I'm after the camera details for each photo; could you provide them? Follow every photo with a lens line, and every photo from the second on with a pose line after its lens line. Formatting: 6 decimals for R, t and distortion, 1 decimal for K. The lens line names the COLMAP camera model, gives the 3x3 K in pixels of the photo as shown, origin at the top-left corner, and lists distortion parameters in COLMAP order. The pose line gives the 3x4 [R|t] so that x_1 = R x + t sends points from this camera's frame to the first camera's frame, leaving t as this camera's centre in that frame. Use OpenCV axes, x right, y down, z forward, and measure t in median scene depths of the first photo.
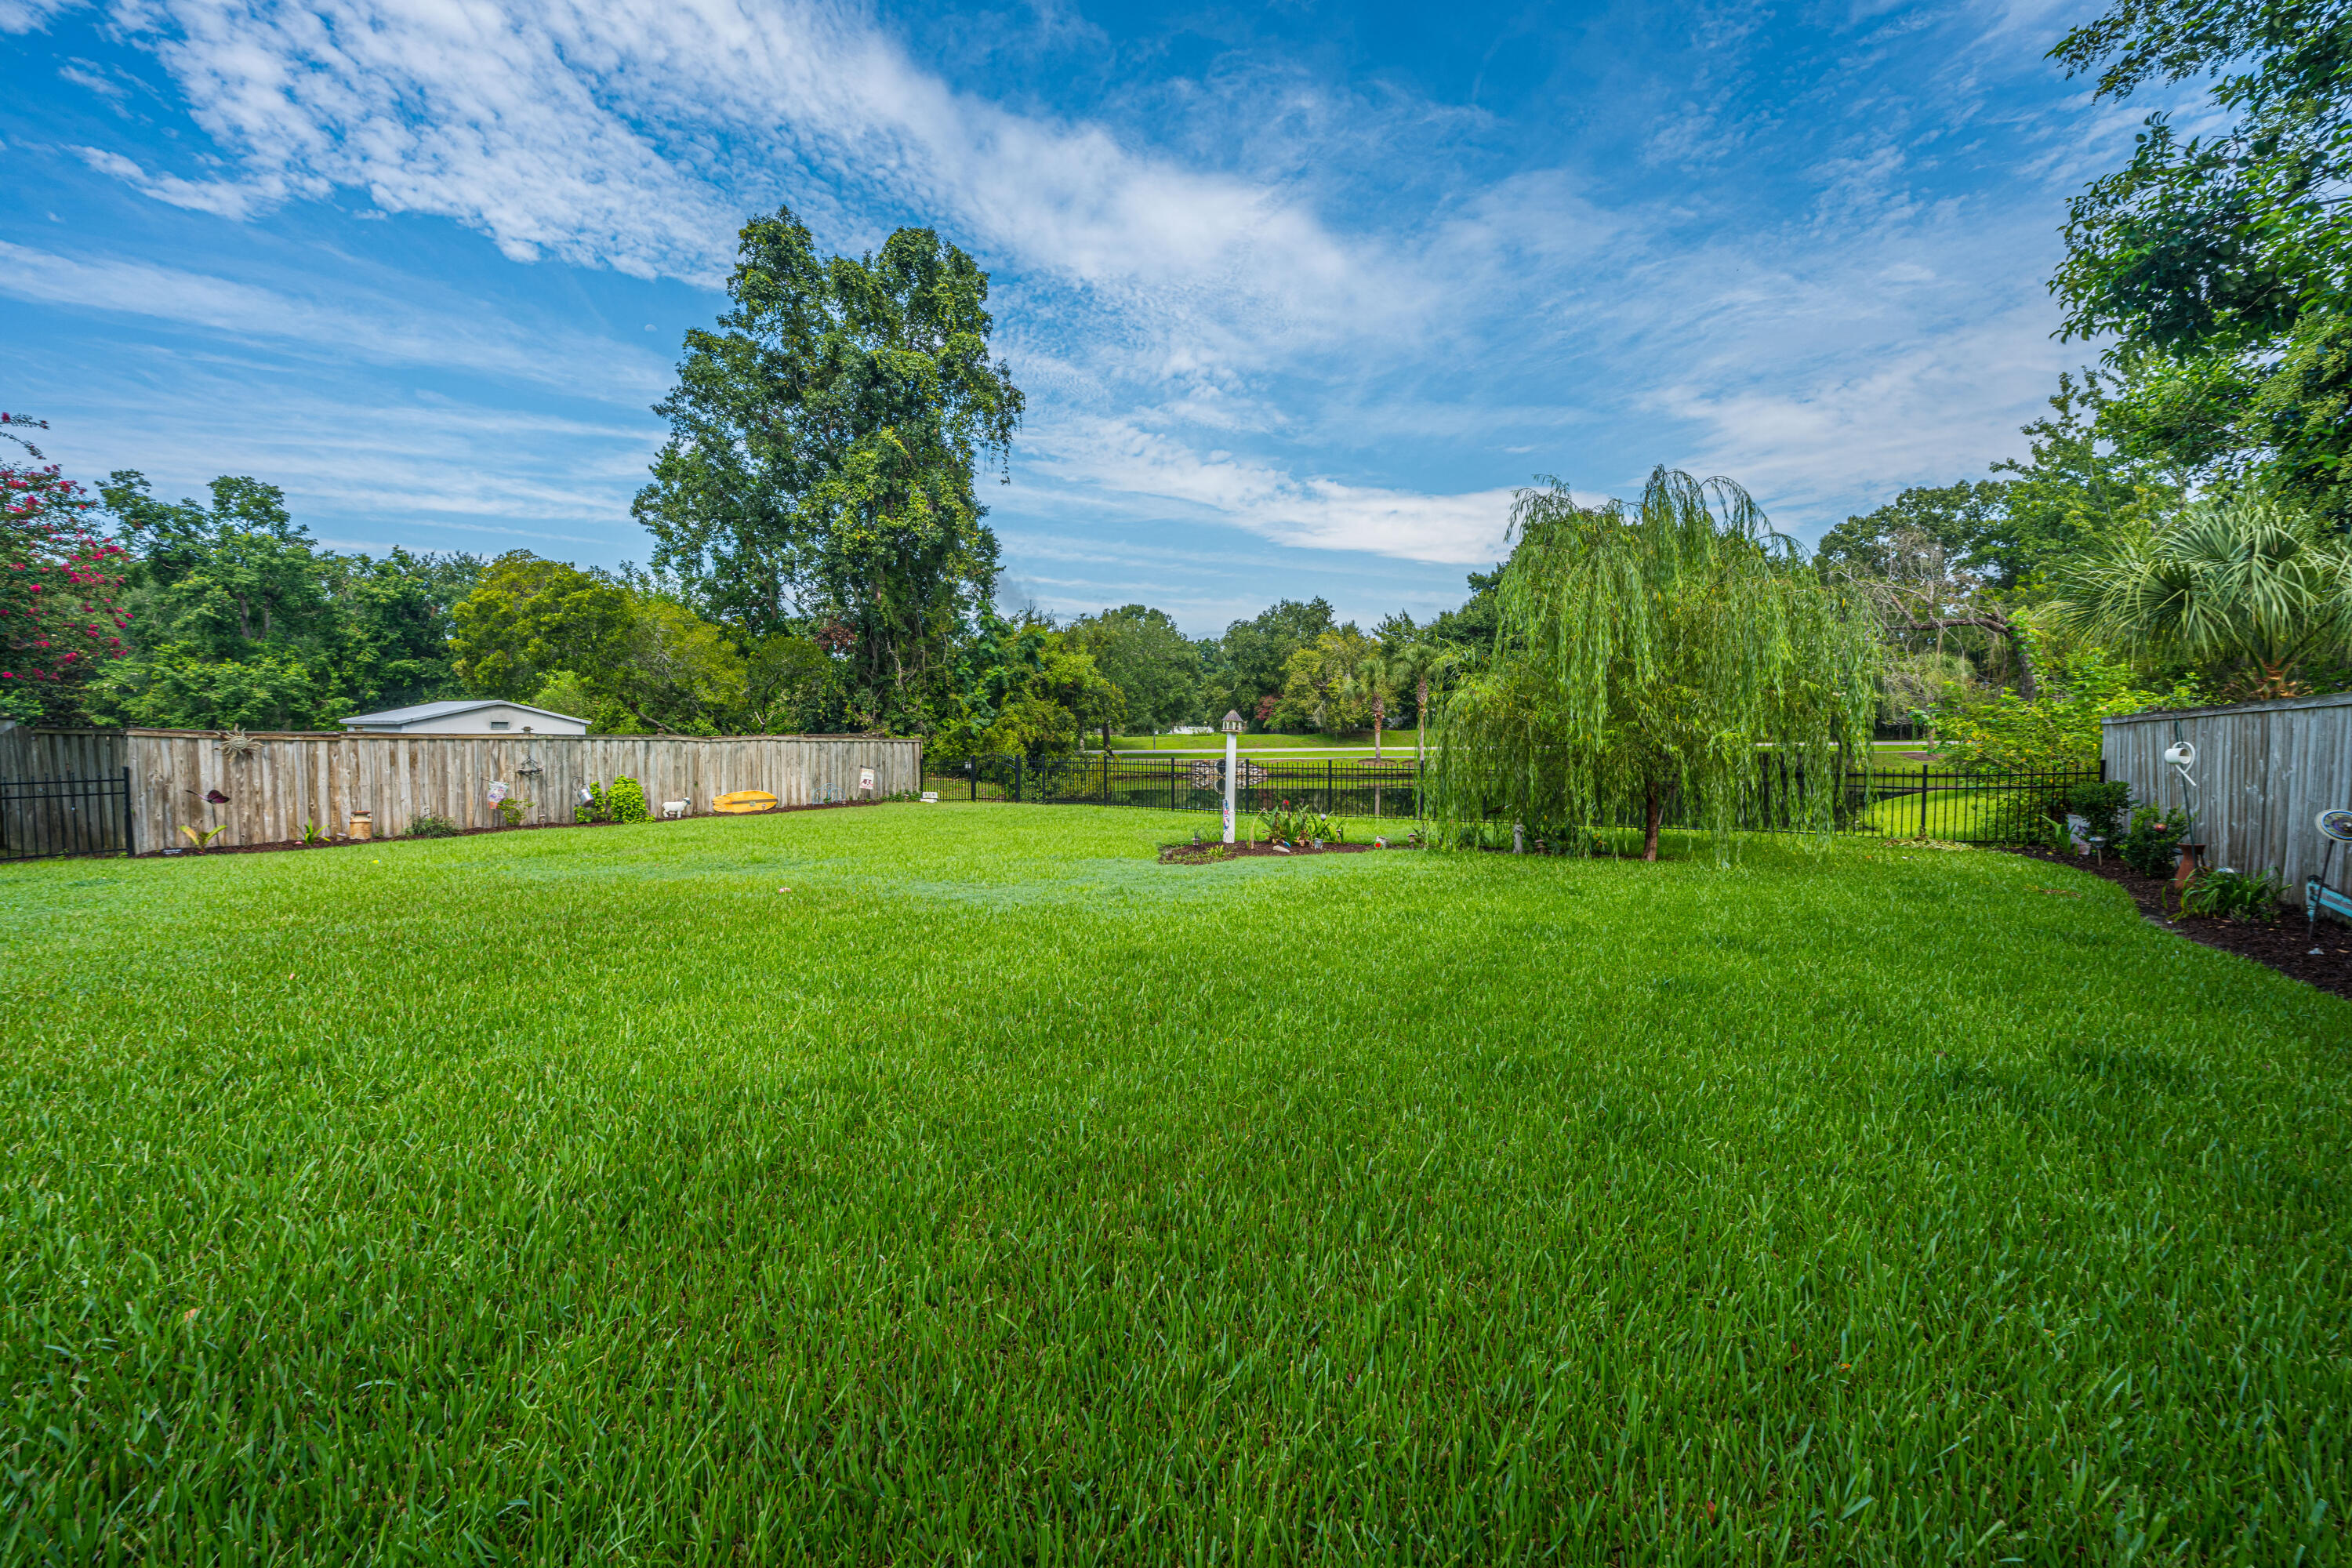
lens RADIAL K [[957.9, 0, 1255.1], [0, 957.9, 712.0], [0, 0, 1]] dist [0.000177, -0.001274]
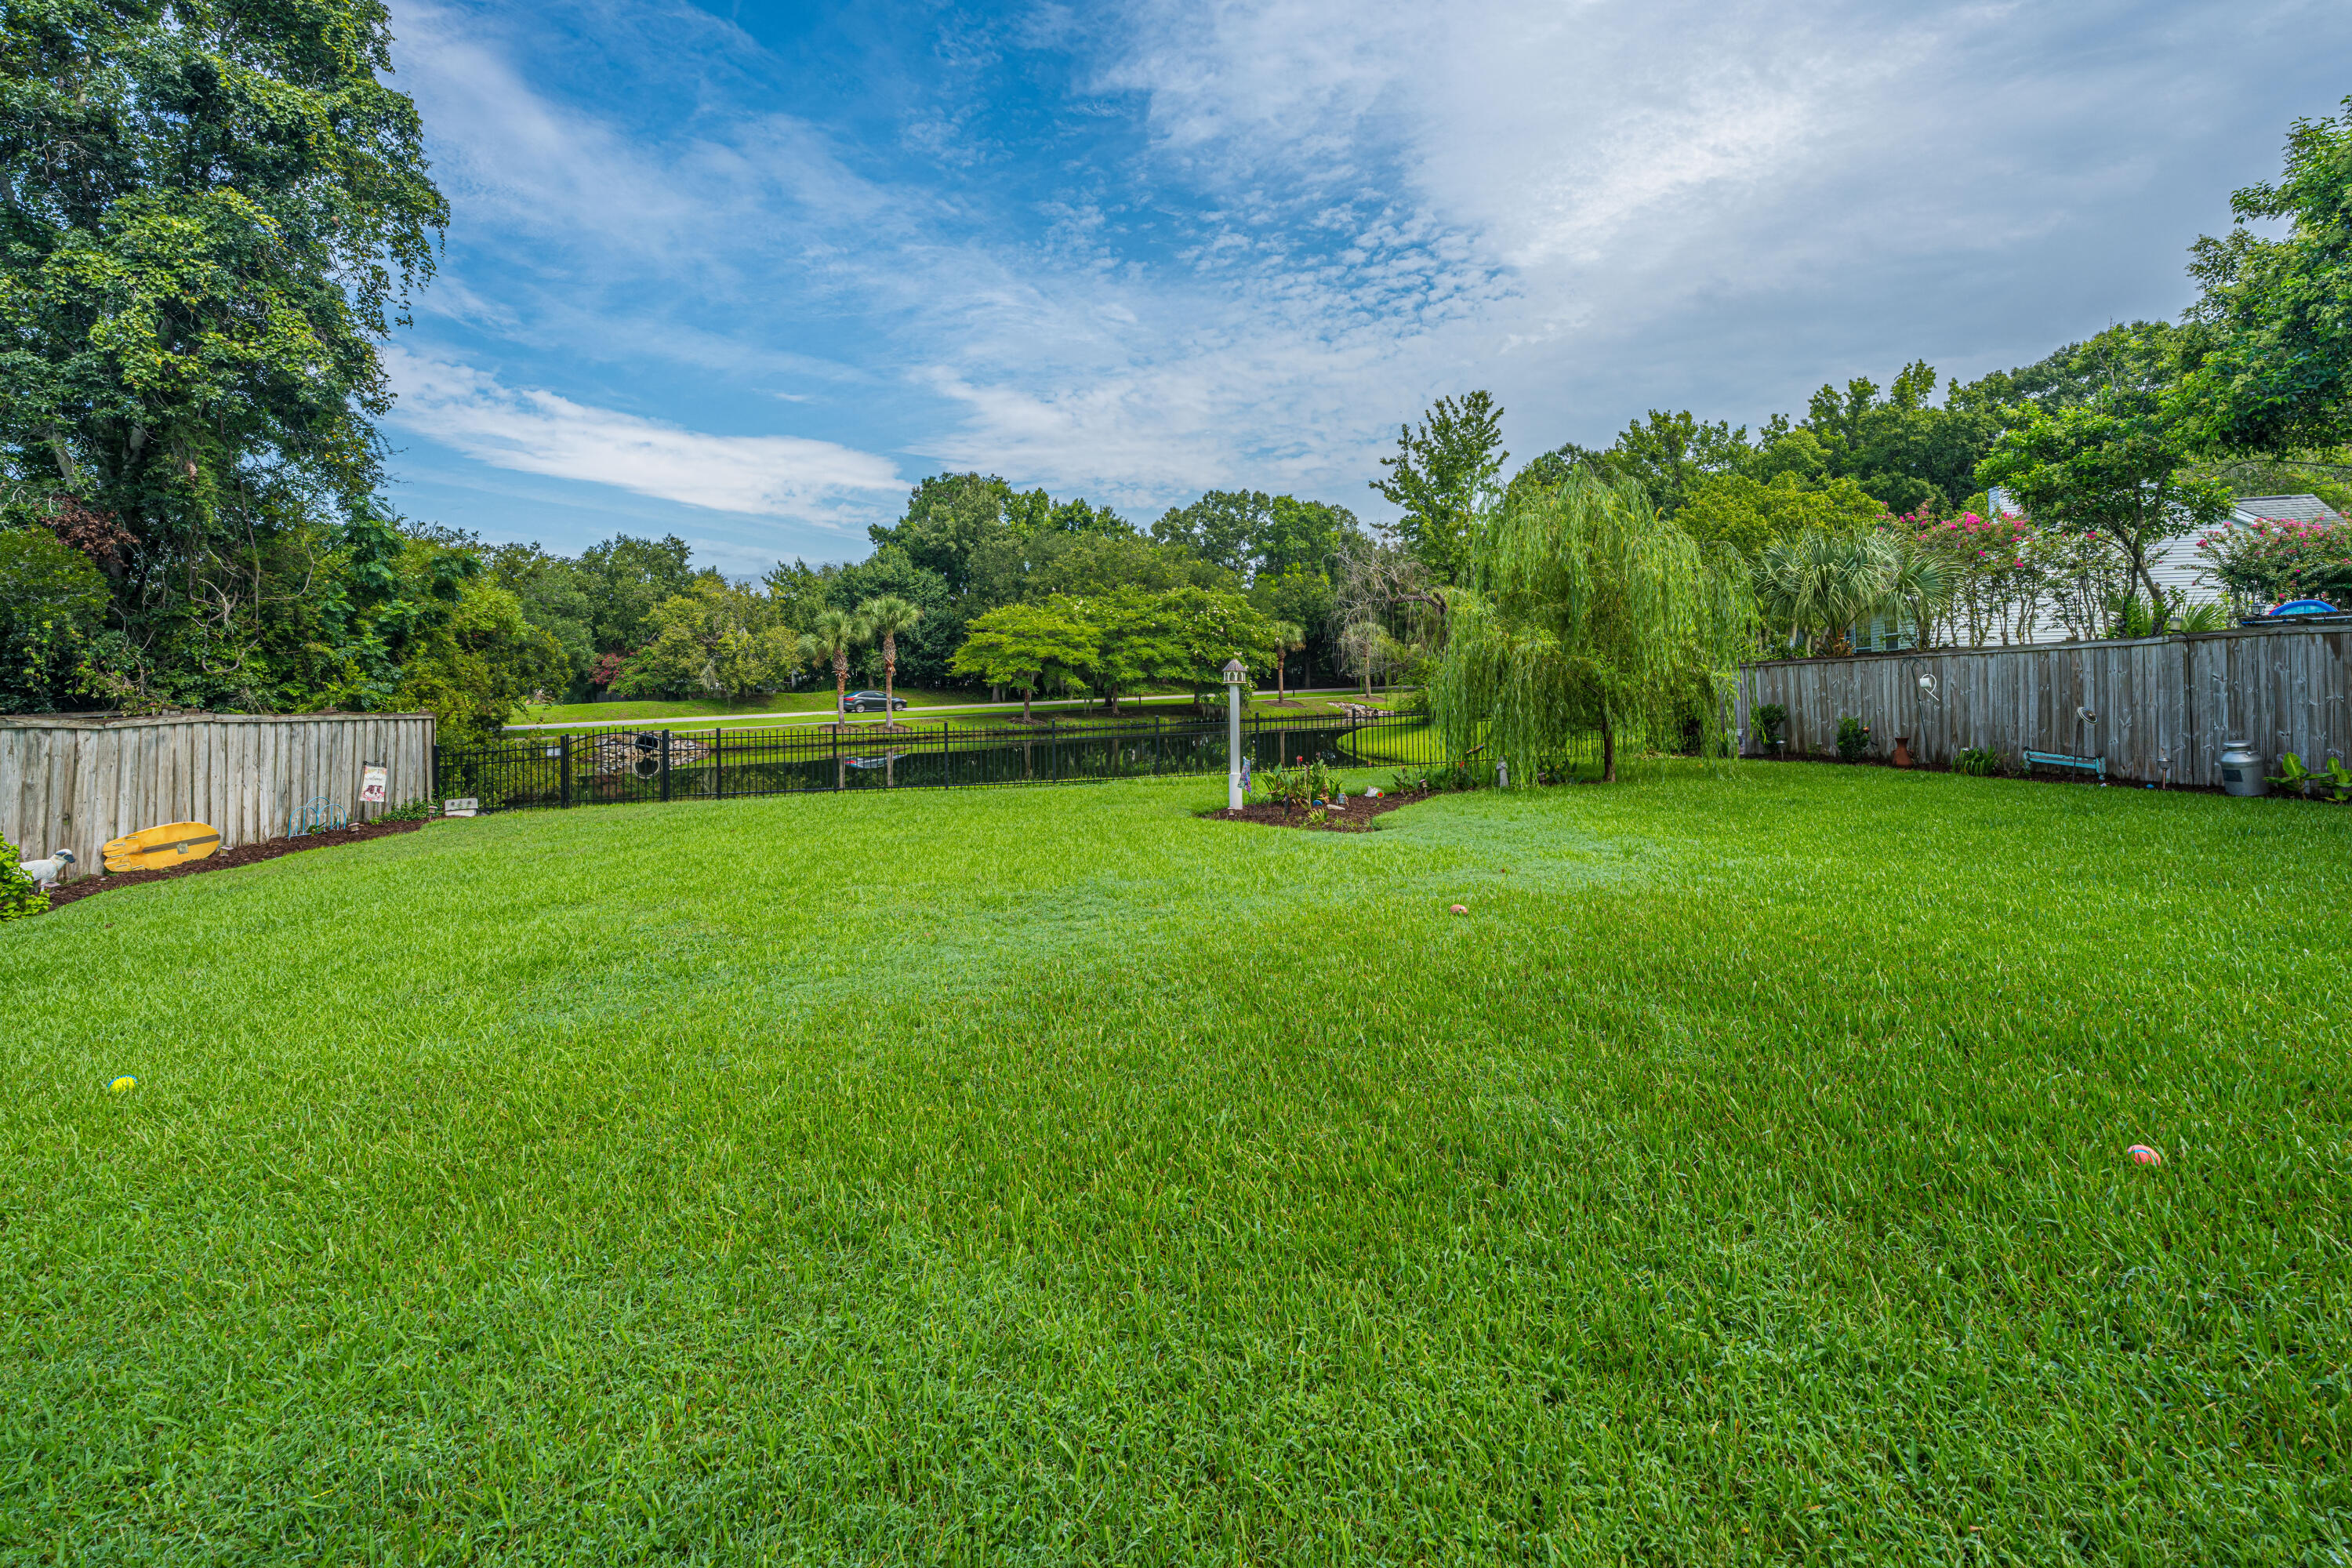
lens RADIAL K [[957.9, 0, 1226.6], [0, 957.9, 630.3], [0, 0, 1]] dist [0.000177, -0.001274]
pose [[0.746243, 0.021302, 0.665333, -0.126334], [0.009602, 0.999039, -0.042756, 0.001984], [-0.665604, 0.038294, 0.745322, 0.068678]]
